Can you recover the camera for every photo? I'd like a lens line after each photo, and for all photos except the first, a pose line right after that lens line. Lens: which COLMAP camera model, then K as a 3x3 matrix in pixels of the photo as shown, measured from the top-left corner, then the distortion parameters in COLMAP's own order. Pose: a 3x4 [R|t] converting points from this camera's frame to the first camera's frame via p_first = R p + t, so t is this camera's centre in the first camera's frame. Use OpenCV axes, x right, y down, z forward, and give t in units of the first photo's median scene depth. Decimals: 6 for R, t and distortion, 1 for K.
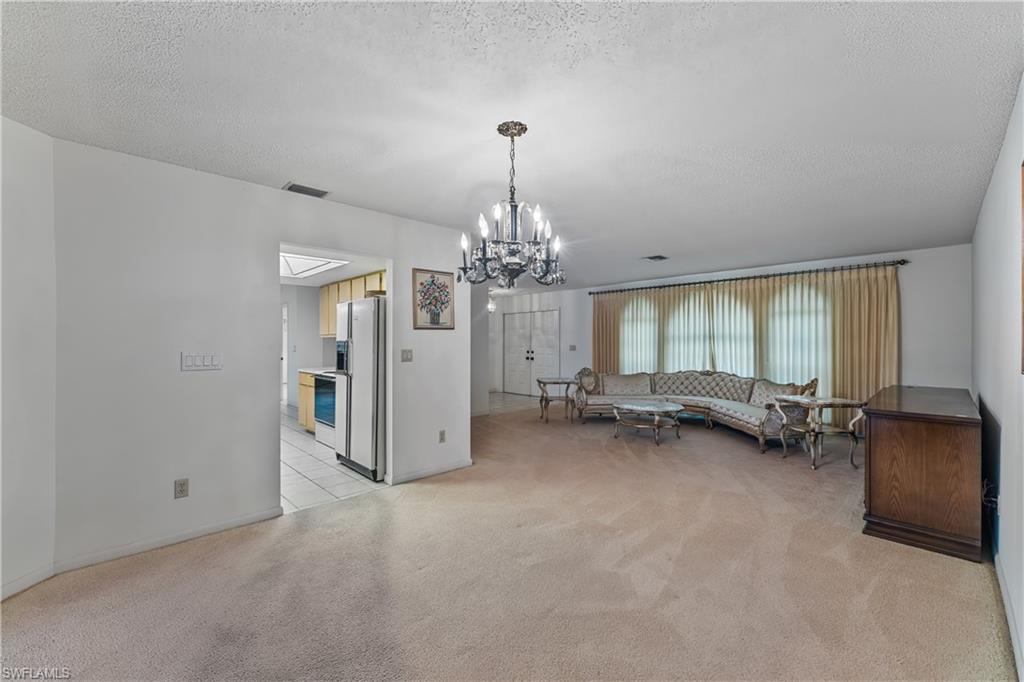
lens RADIAL K [[413.6, 0, 512.0], [0, 413.6, 341.0], [0, 0, 1]] dist [-0.000795, -0.000155]
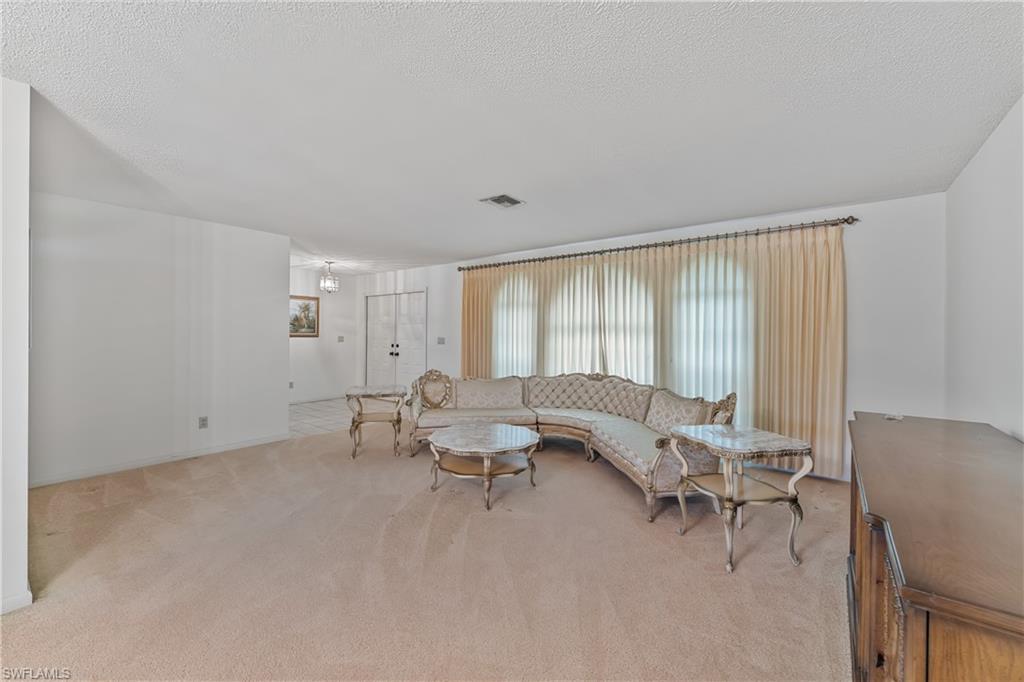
lens RADIAL K [[413.0, 0, 508.2], [0, 413.0, 331.7], [0, 0, 1]] dist [-0.000695, -0.000194]
pose [[0.990522, 0.007806, 0.137132, 0.231069], [-0.007665, 0.999969, -0.001560, -0.000218], [-0.137140, 0.000494, 0.990552, 0.318286]]
